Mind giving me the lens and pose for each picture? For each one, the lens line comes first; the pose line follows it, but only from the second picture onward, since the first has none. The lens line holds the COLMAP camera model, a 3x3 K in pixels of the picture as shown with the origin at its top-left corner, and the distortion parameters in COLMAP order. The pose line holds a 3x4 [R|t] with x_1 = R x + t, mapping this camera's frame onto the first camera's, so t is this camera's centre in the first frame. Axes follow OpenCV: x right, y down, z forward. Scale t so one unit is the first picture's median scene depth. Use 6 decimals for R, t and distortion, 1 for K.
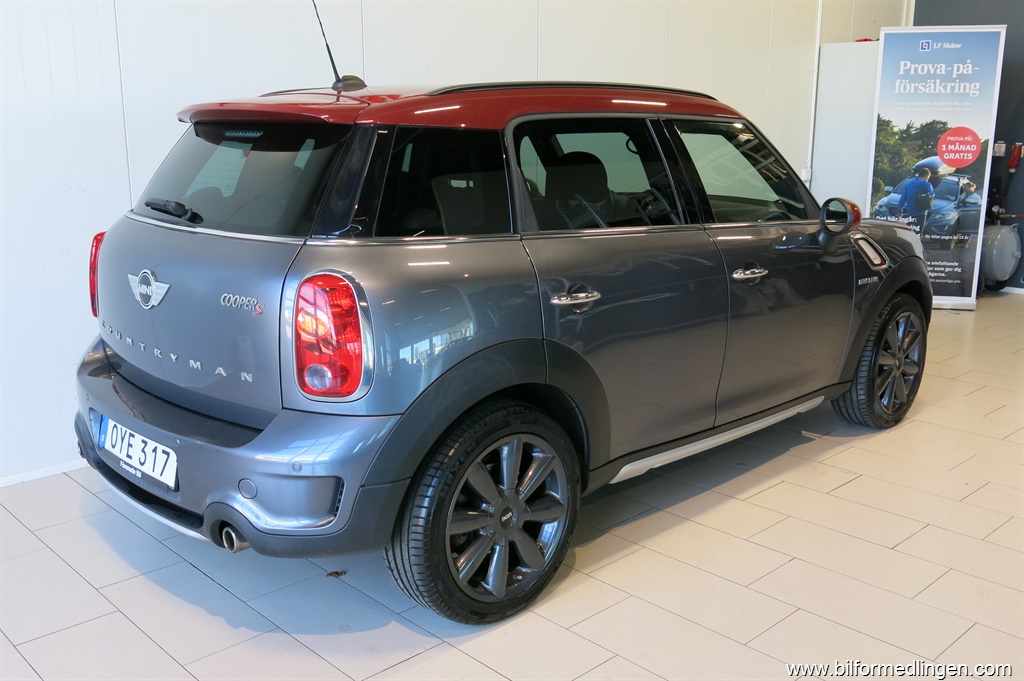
lens RADIAL K [[981.4, 0, 509.1], [0, 981.4, 335.3], [0, 0, 1]] dist [0.095871, -0.145534]
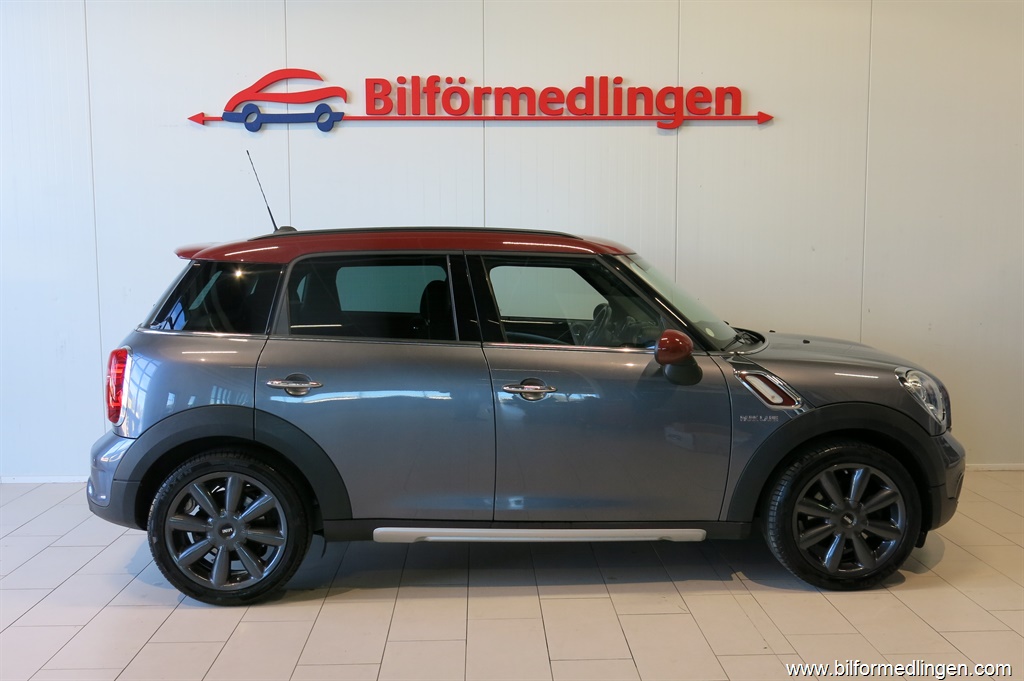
lens RADIAL K [[945.0, 0, 511.8], [0, 945.0, 341.3], [0, 0, 1]] dist [-0.000914, 0.000226]
pose [[0.722125, 0.063233, -0.688866, 0.908019], [-0.138761, 0.988815, -0.054693, -0.051851], [0.677703, 0.135083, 0.722822, 0.190485]]
